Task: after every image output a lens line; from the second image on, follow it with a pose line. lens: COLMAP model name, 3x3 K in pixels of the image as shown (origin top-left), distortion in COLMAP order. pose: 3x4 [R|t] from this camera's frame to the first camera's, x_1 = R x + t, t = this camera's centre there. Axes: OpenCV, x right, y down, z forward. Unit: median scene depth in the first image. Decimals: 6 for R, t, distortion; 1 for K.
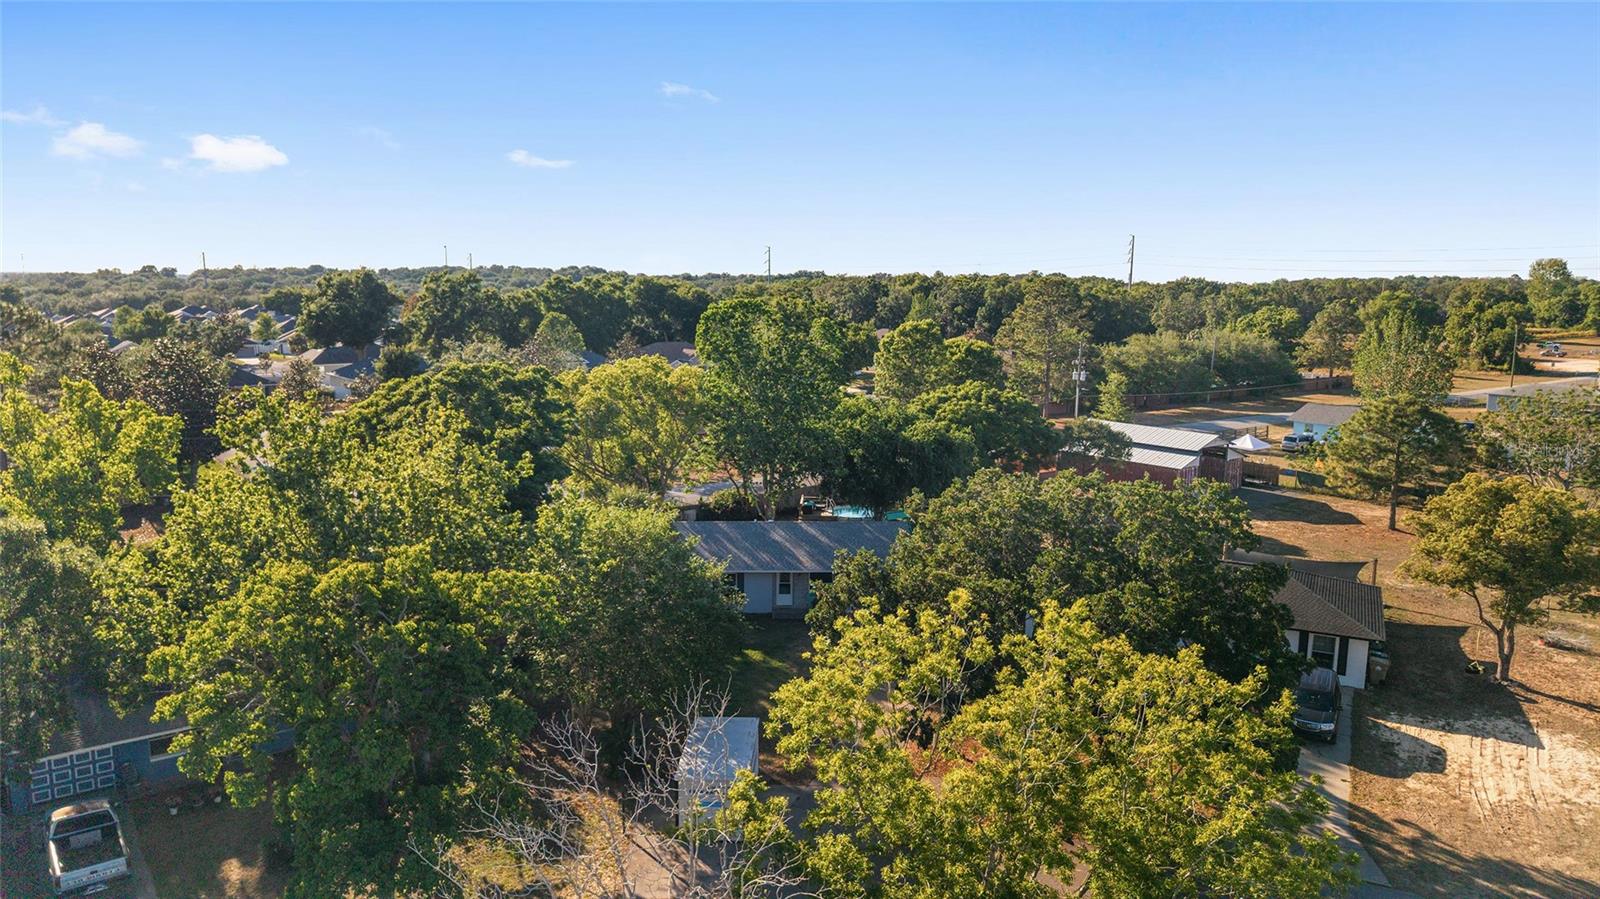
lens RADIAL K [[1078.5, 0, 800.0], [0, 1078.5, 449.5], [0, 0, 1]] dist [0.006670, 0.000763]
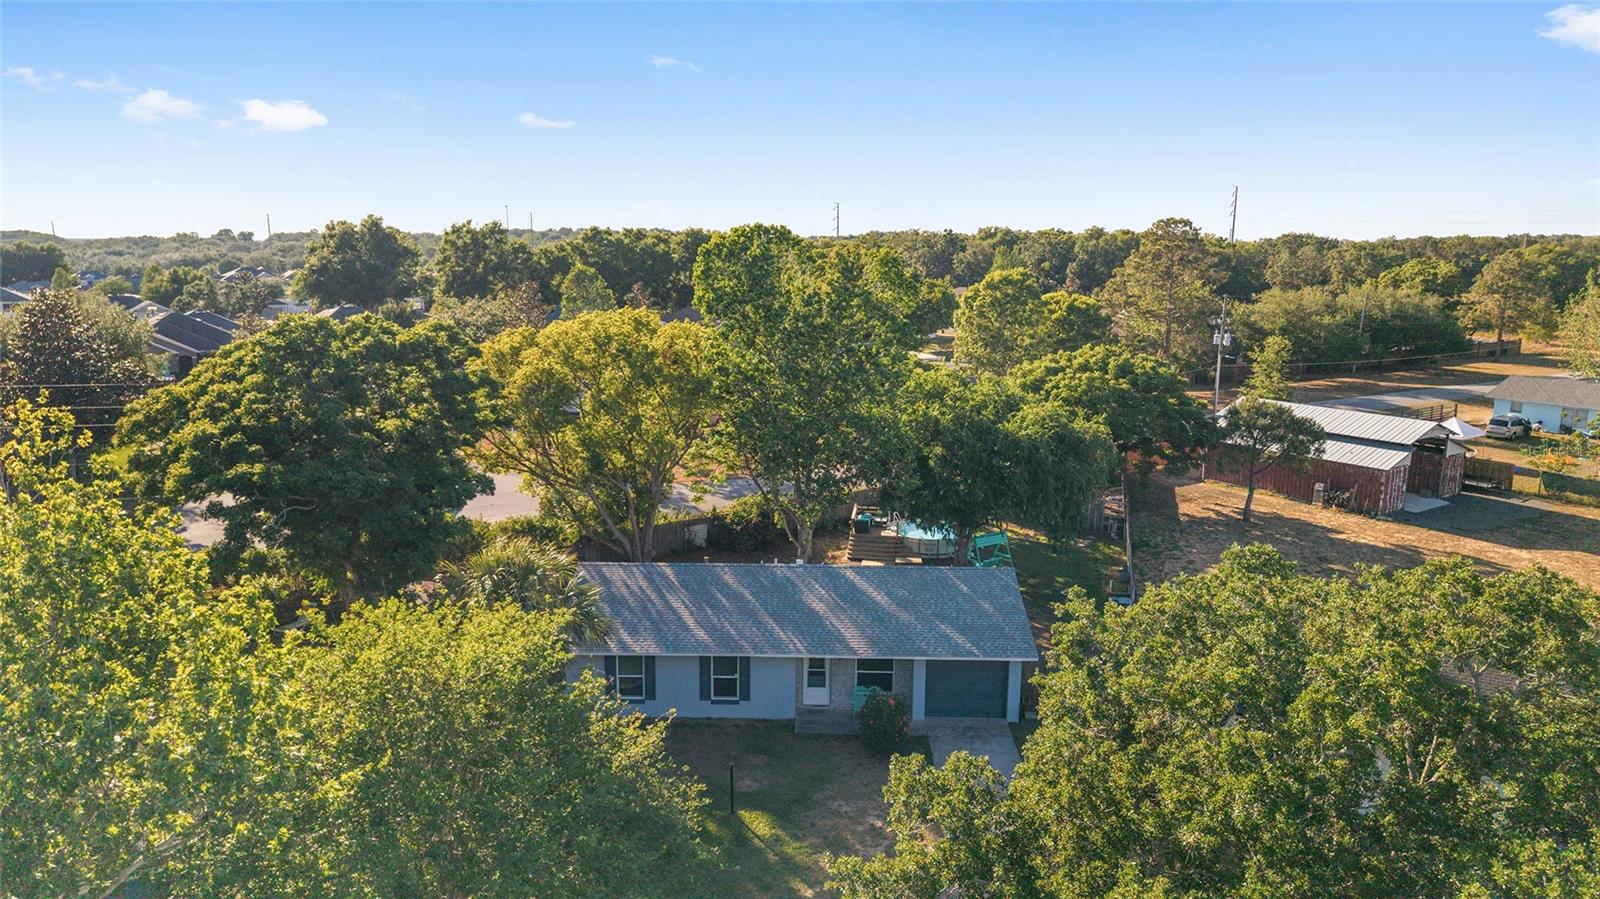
lens RADIAL K [[1091.3, 0, 792.2], [0, 1091.3, 442.1], [0, 0, 1]] dist [0.027727, -0.057833]
pose [[0.997450, 0.008540, -0.070855, 0.007232], [-0.006772, 0.999661, 0.025154, -0.011034], [0.071045, -0.024610, 0.997169, 0.176146]]
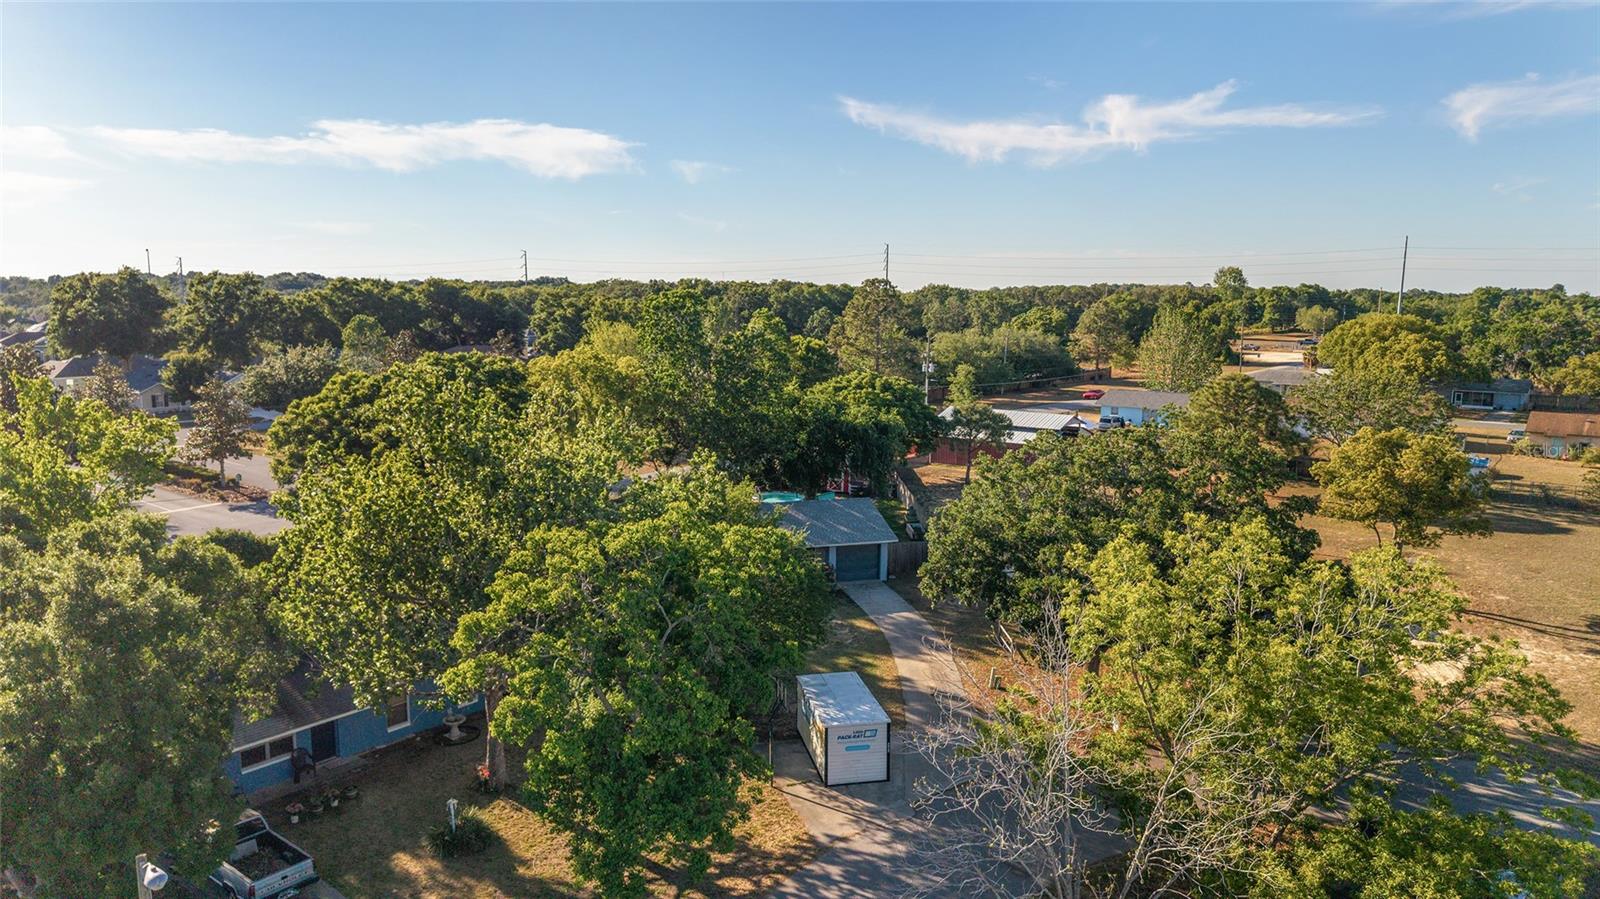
lens RADIAL K [[1065.5, 0, 807.6], [0, 1065.5, 452.9], [0, 0, 1]] dist [0.059604, -0.083125]
pose [[0.970139, -0.038676, 0.239448, -0.105788], [0.039521, 0.999218, 0.001273, 0.009715], [-0.239310, 0.008228, 0.970908, -0.005018]]
